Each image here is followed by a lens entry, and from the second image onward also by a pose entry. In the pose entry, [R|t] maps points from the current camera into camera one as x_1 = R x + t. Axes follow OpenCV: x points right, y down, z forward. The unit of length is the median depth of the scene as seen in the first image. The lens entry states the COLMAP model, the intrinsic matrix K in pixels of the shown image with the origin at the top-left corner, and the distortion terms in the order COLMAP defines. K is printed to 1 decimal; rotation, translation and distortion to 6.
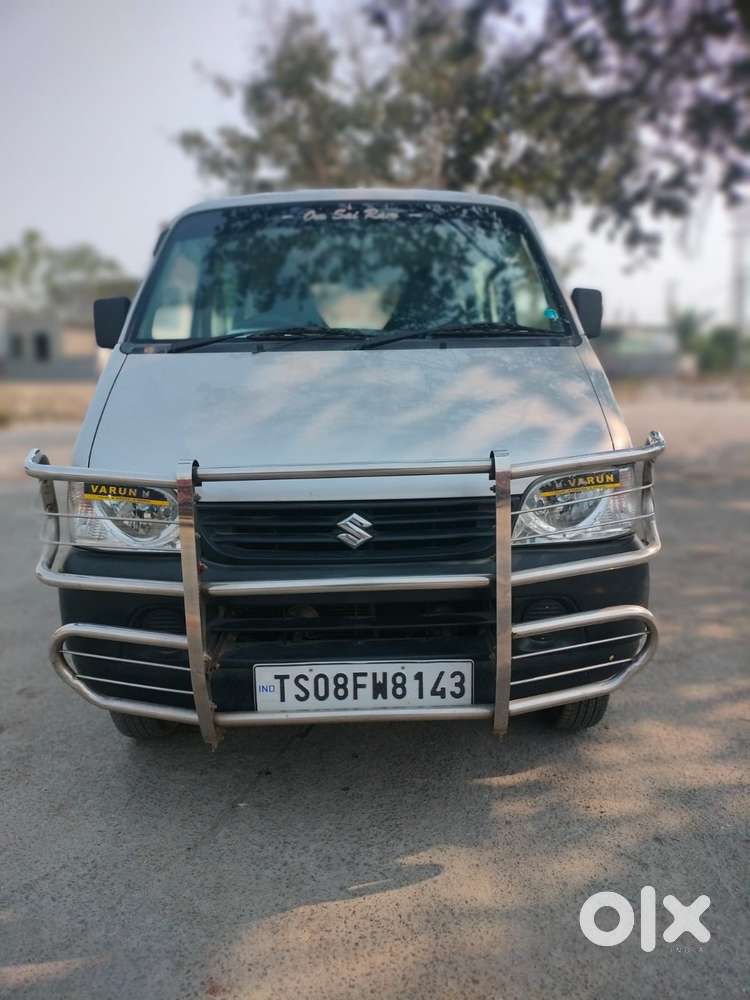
lens RADIAL K [[748.1, 0, 378.3], [0, 748.1, 491.2], [0, 0, 1]] dist [0.008900, -0.006657]
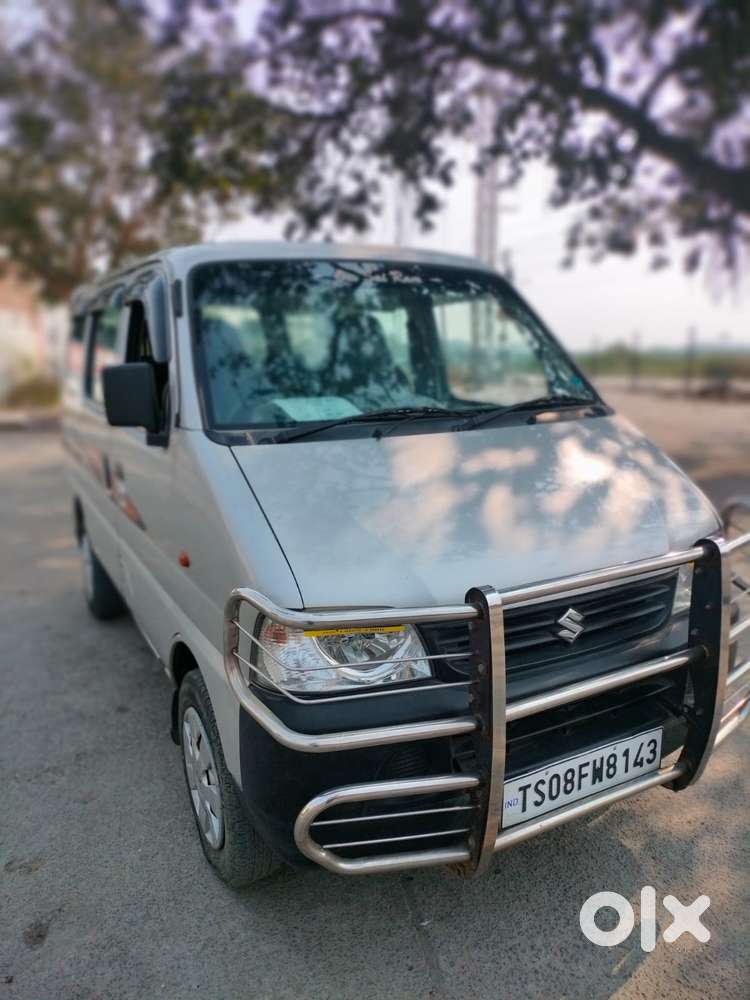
lens RADIAL K [[742.8, 0, 375.1], [0, 742.8, 504.2], [0, 0, 1]] dist [0.007911, -0.011343]
pose [[0.889139, -0.091671, 0.448361, -0.696731], [0.077844, 0.995750, 0.049217, -0.180336], [-0.450967, -0.008859, 0.892496, 0.226499]]
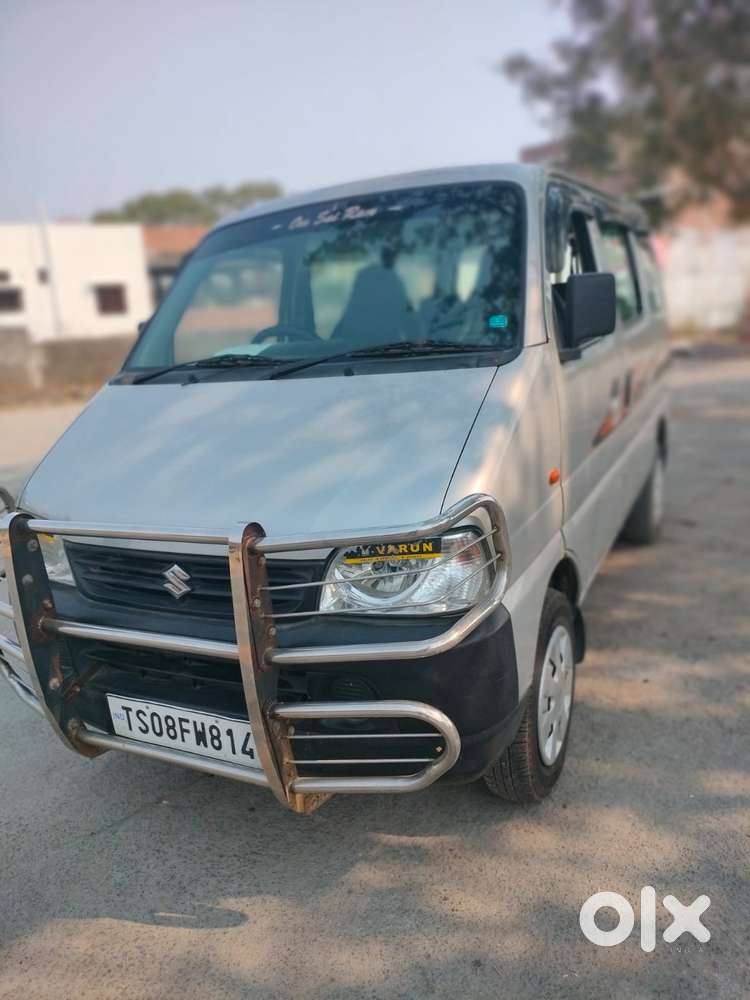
lens RADIAL K [[742.8, 0, 375.1], [0, 742.8, 504.2], [0, 0, 1]] dist [0.007911, -0.011343]
pose [[0.883692, 0.053263, -0.465028, 0.665213], [-0.001052, 0.993728, 0.111819, -0.163939], [0.468067, -0.098324, 0.878206, 0.253909]]
